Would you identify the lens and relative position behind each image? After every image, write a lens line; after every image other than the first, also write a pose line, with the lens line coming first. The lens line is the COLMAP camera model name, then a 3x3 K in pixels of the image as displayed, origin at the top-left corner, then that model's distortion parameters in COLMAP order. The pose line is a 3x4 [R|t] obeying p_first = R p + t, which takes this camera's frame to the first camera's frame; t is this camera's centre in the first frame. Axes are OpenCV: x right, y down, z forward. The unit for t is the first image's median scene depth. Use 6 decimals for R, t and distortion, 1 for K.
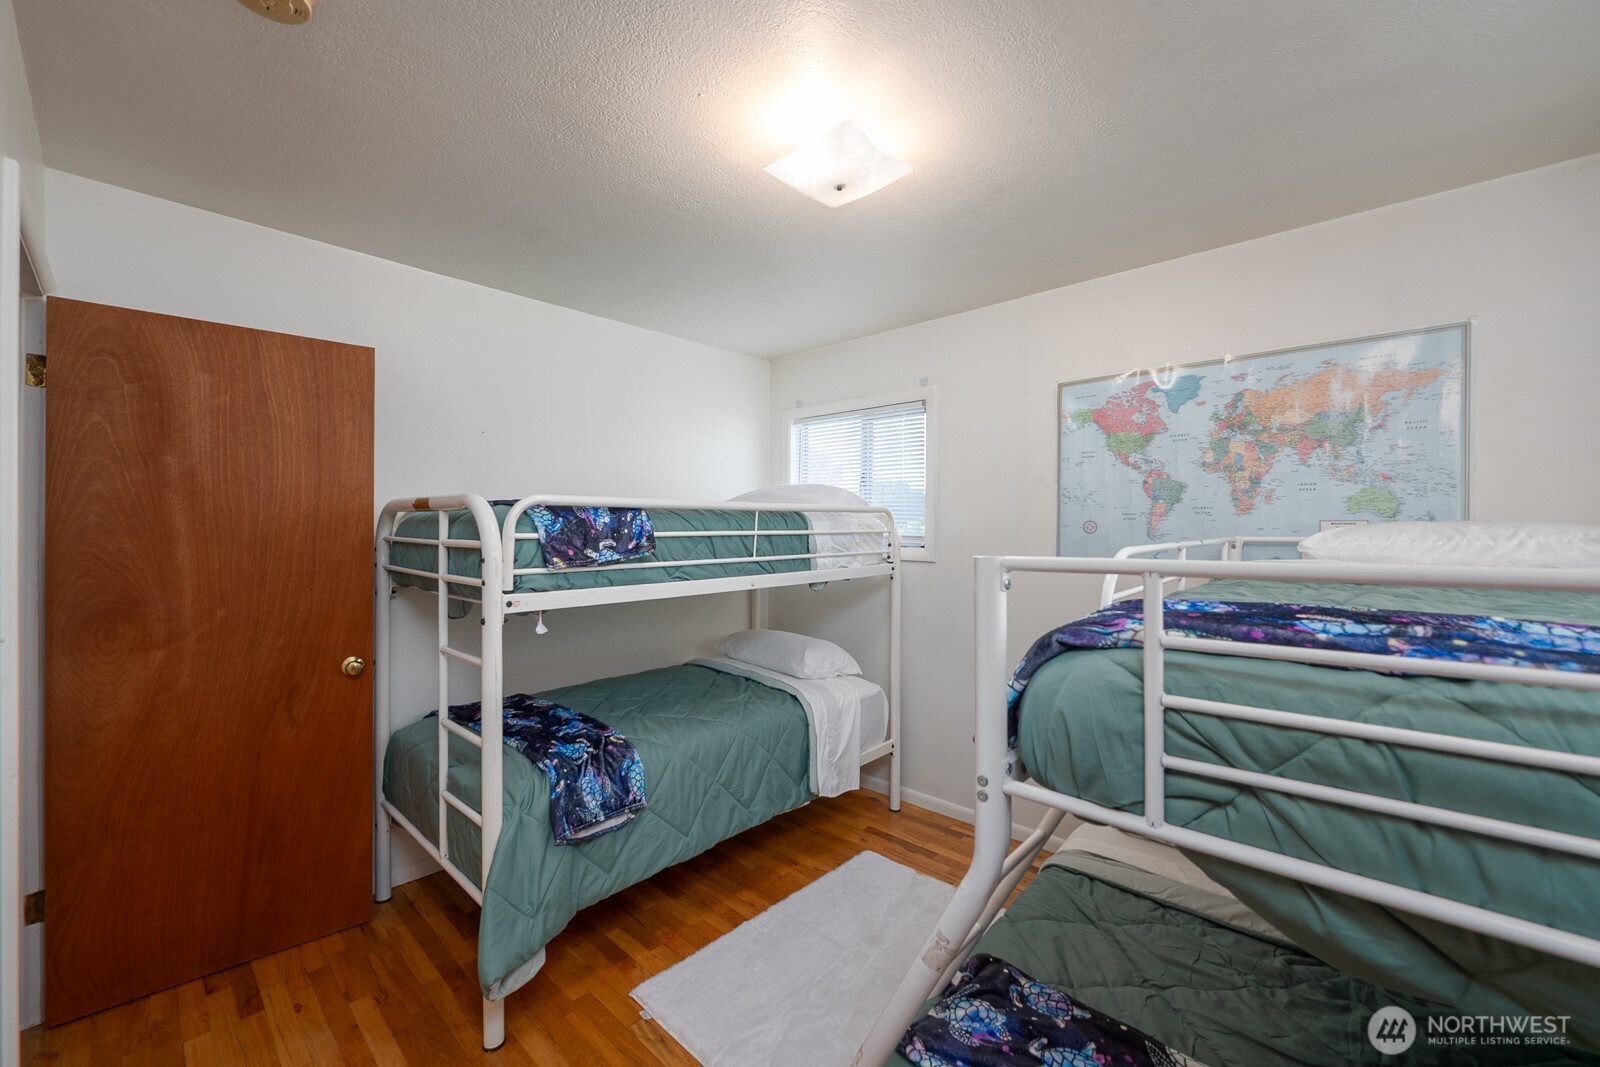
lens RADIAL K [[627.0, 0, 803.5], [0, 627.0, 530.4], [0, 0, 1]] dist [-0.002181, -0.000387]
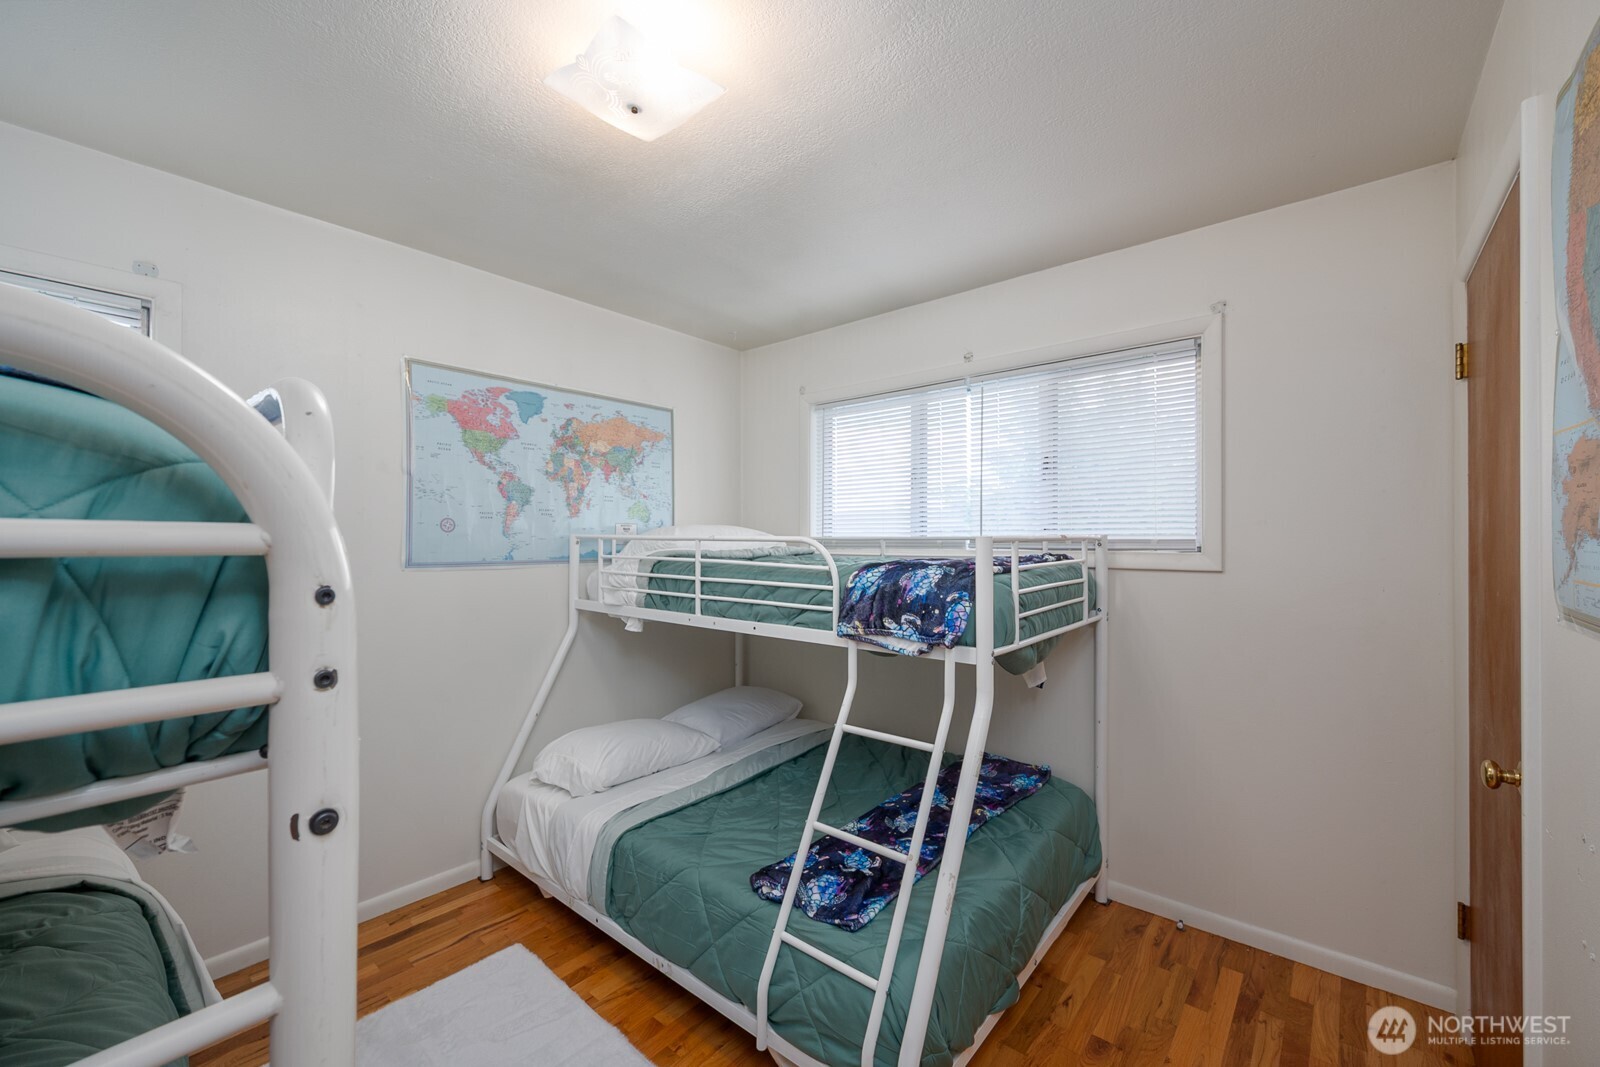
lens RADIAL K [[627.0, 0, 810.4], [0, 627.0, 534.6], [0, 0, 1]] dist [-0.002181, -0.000387]
pose [[-0.038870, 0.001210, 0.999244, -0.563400], [-0.000877, 0.999999, -0.001245, 0.010992], [-0.999244, -0.000925, -0.038869, 0.570647]]
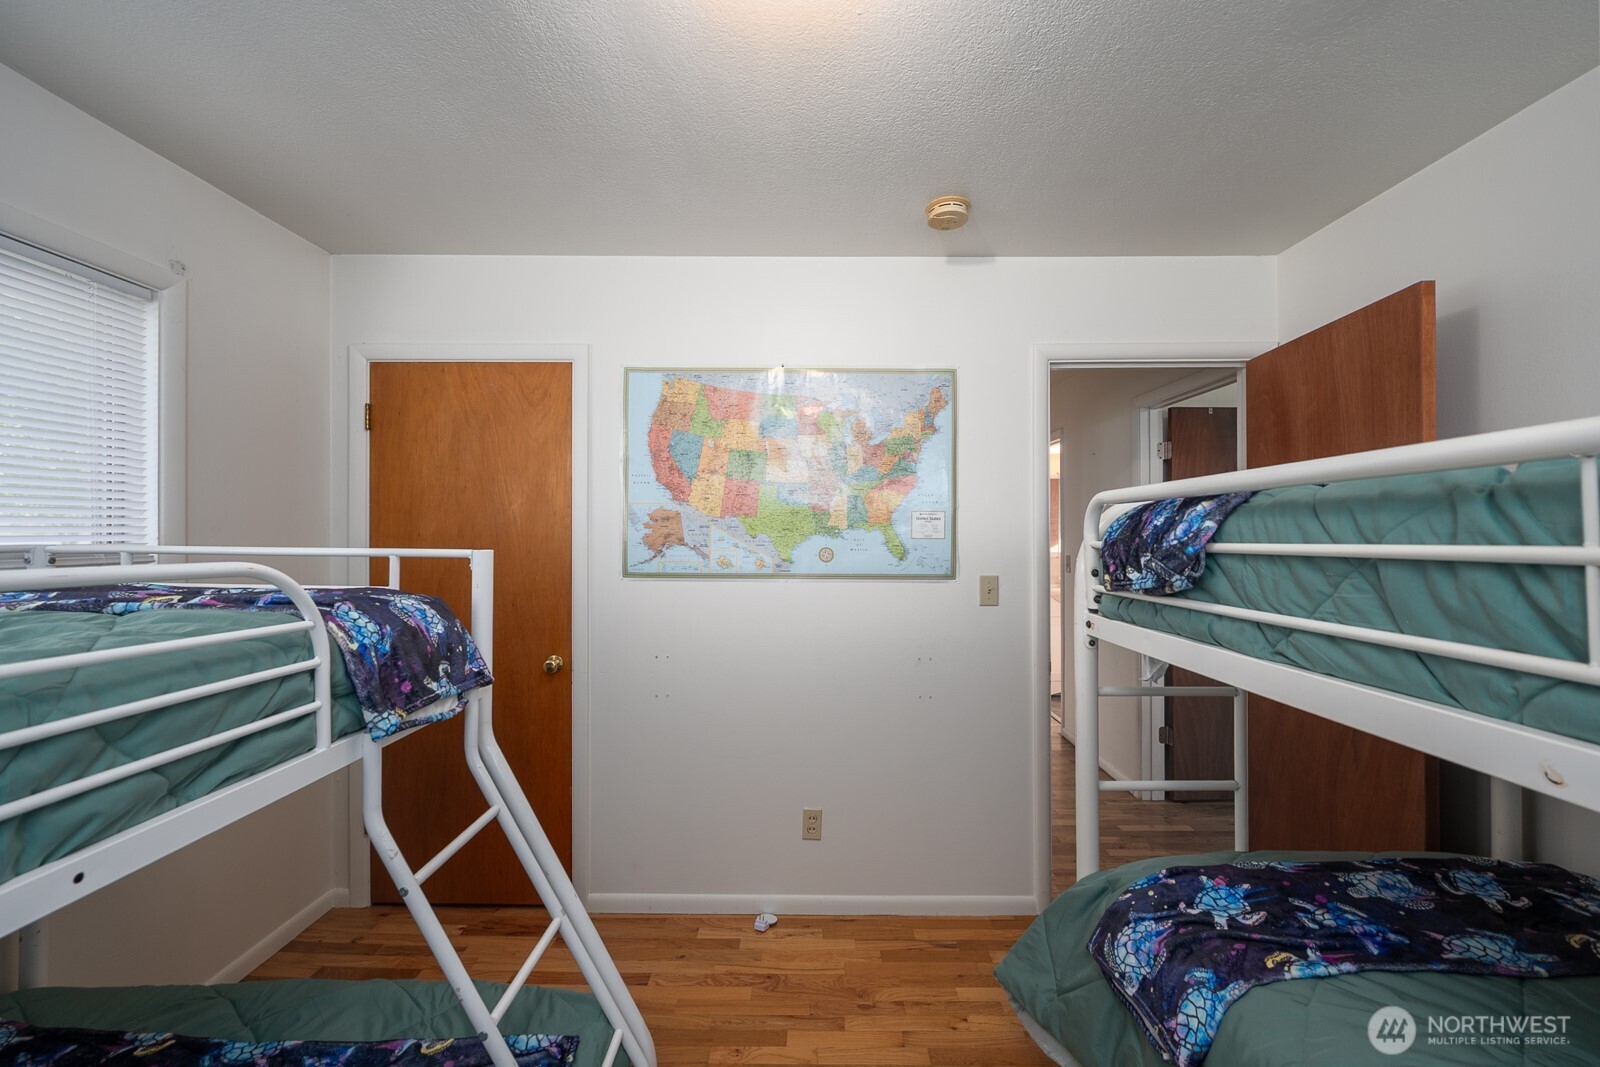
lens RADIAL K [[627.0, 0, 807.5], [0, 627.0, 533.0], [0, 0, 1]] dist [-0.002181, -0.000387]
pose [[-0.751990, -0.003242, -0.659166, 0.283828], [-0.001080, 0.999993, -0.003687, -0.002880], [0.659173, -0.002061, -0.751988, 1.023317]]
